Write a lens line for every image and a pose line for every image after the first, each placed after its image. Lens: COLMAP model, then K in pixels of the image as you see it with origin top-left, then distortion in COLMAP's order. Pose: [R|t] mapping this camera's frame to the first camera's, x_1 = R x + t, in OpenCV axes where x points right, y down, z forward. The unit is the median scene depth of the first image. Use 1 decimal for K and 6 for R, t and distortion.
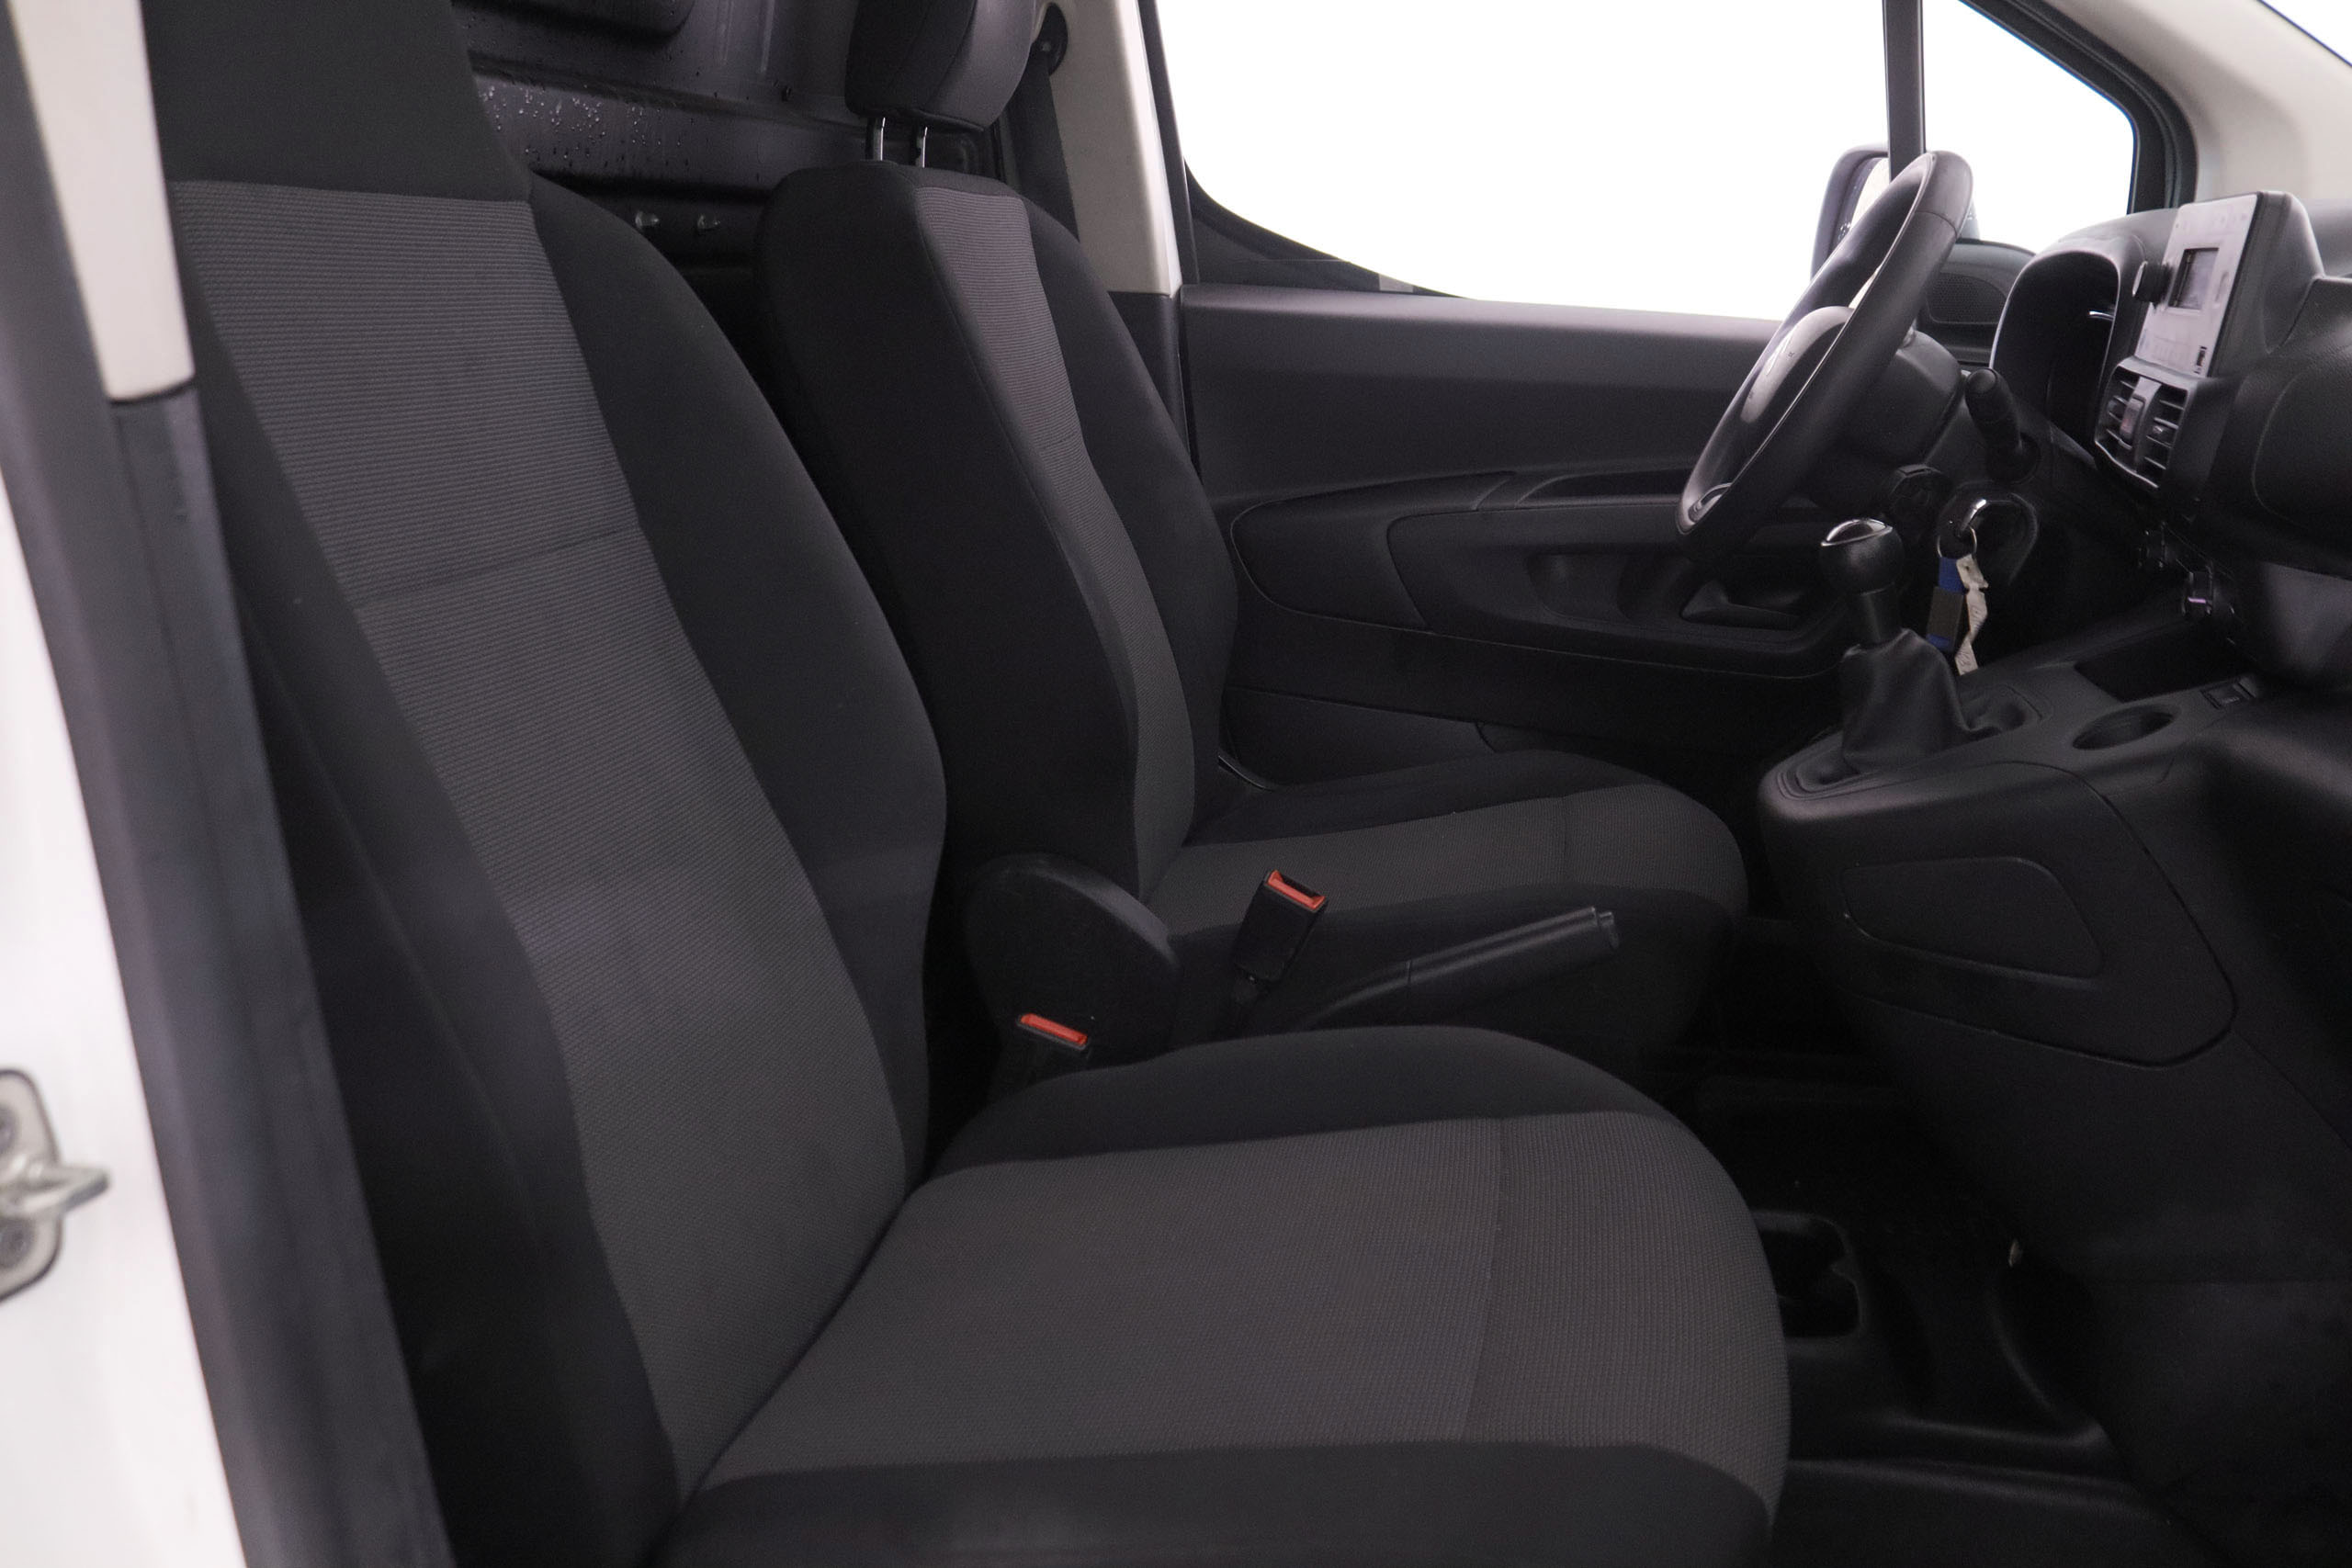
lens RADIAL K [[1932.9, 0, 1176.0], [0, 1932.9, 784.0], [0, 0, 1]] dist [-0.119336, 0.014766]
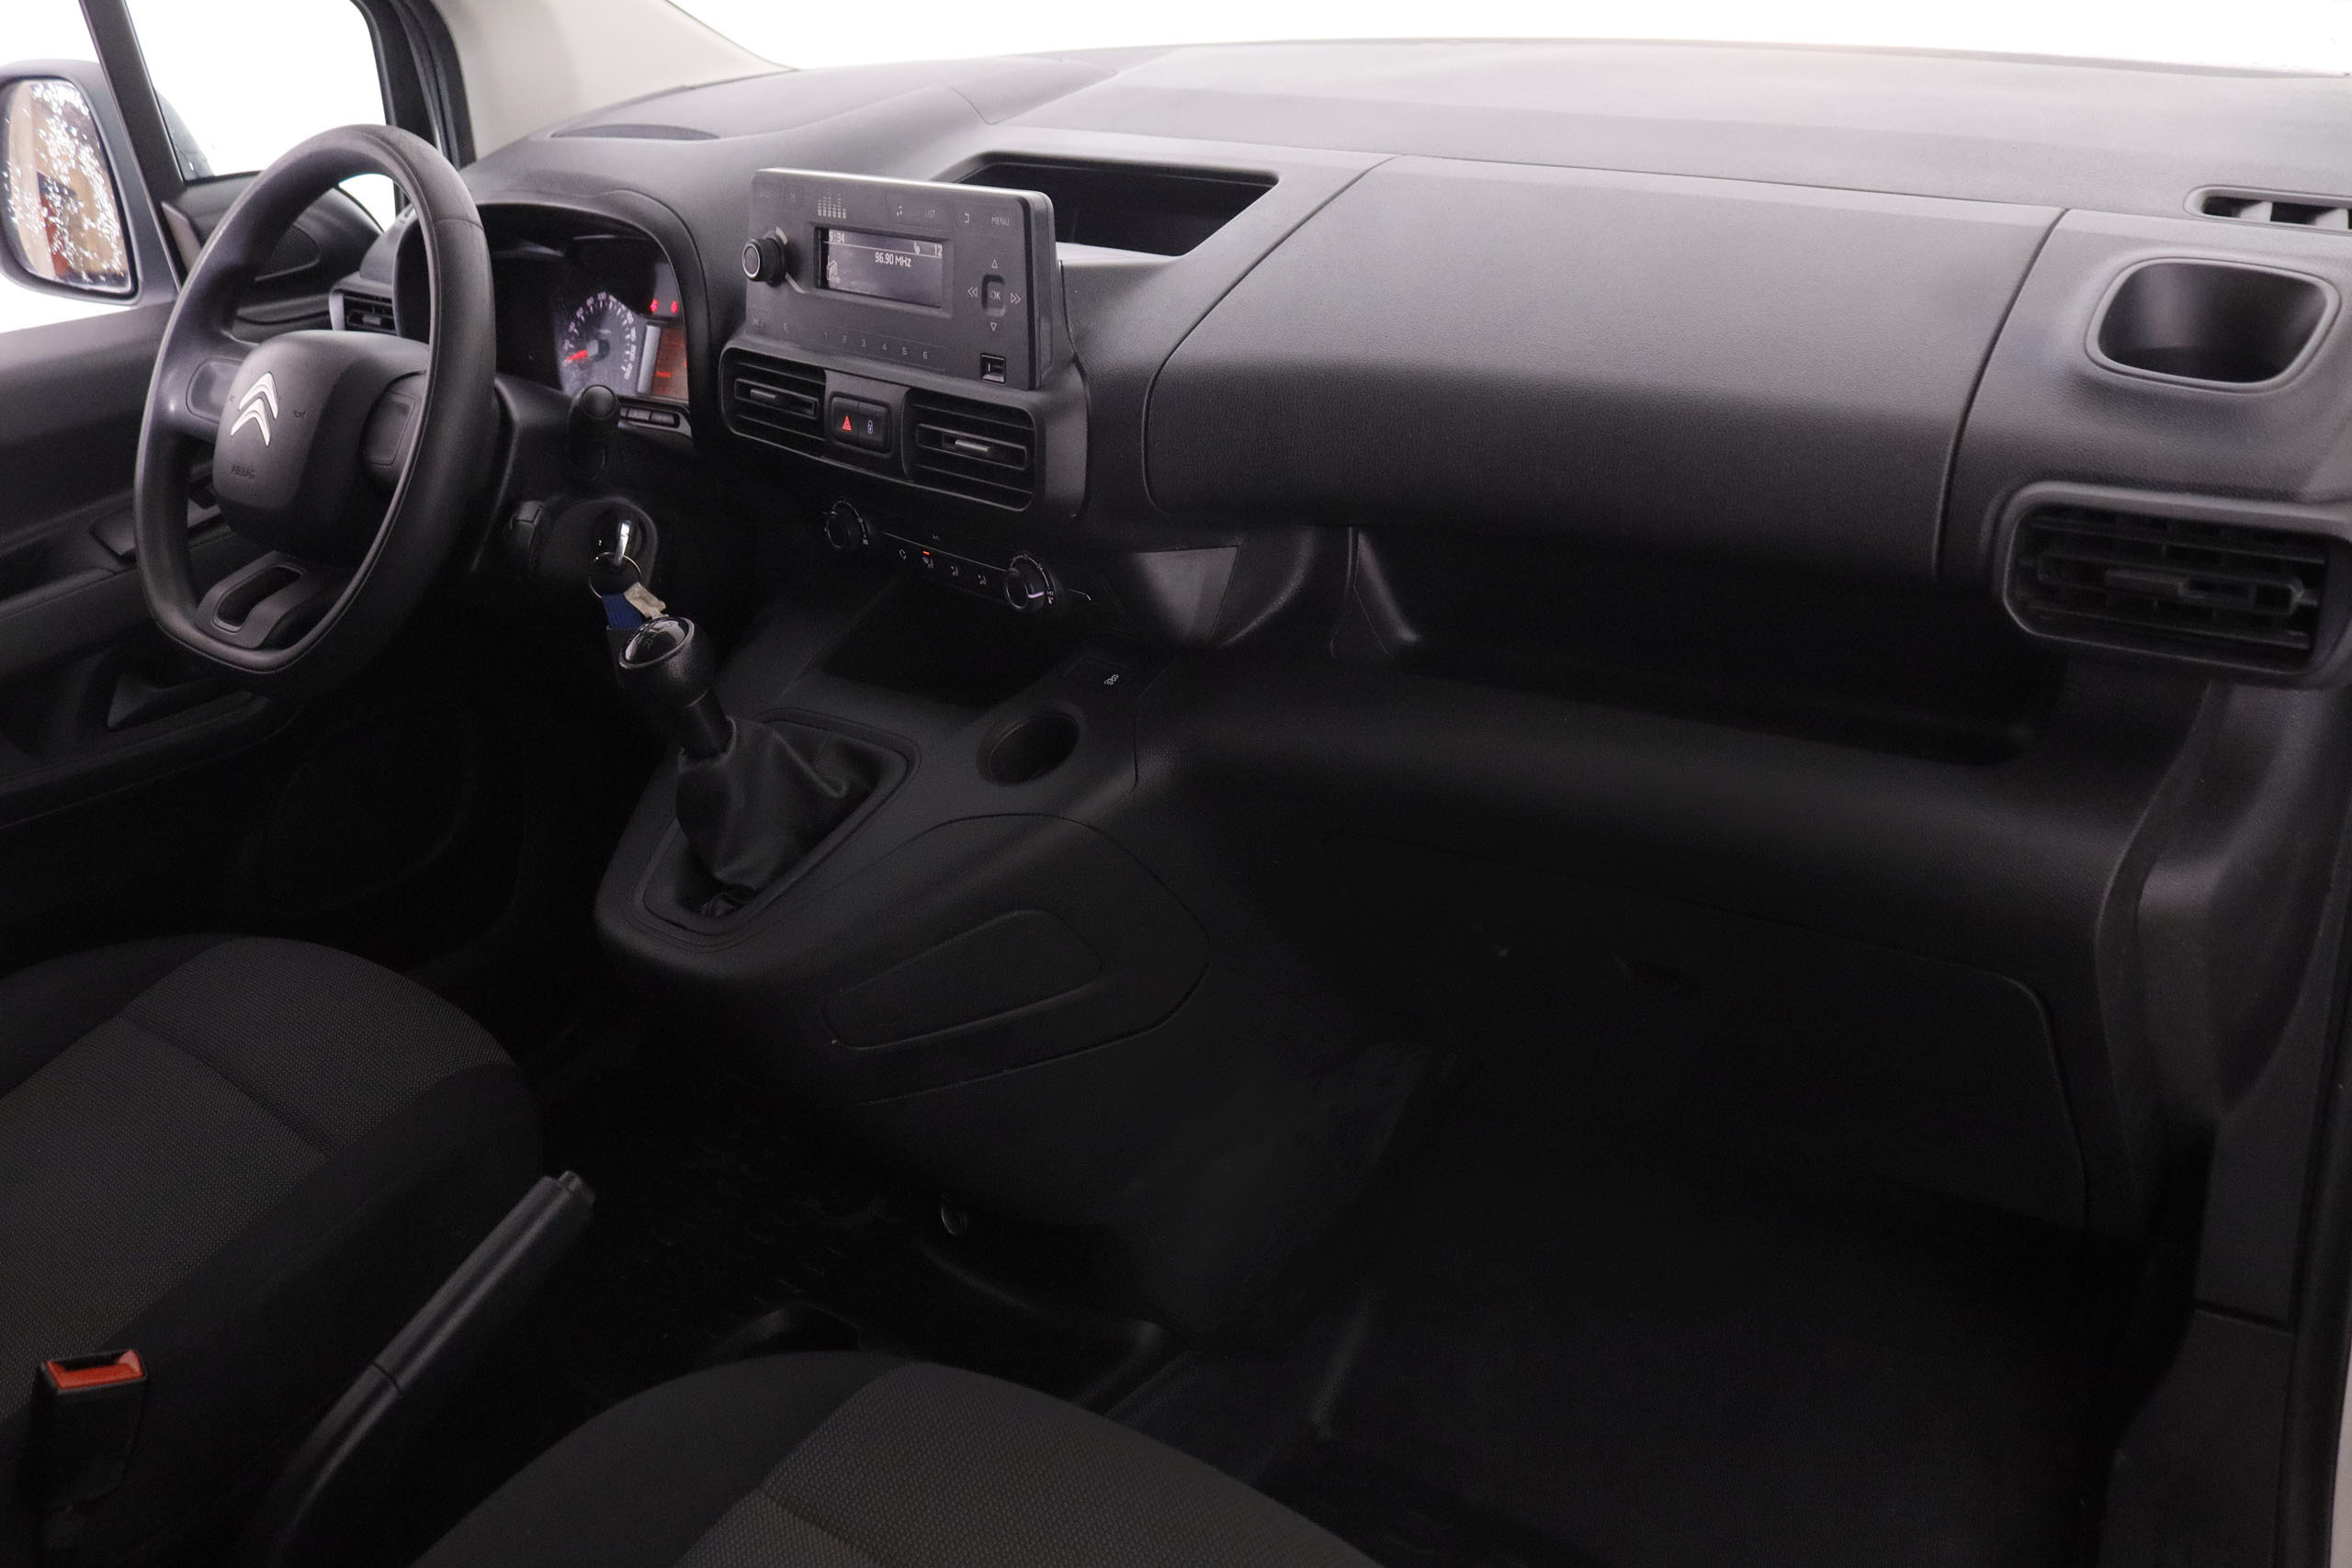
lens RADIAL K [[1932.9, 0, 1176.0], [0, 1932.9, 784.0], [0, 0, 1]] dist [-0.119336, 0.014766]
pose [[0.468043, -0.419000, 0.778058, -0.227735], [0.314995, 0.901719, 0.296108, -0.255975], [-0.825659, 0.106493, 0.554027, 0.340027]]
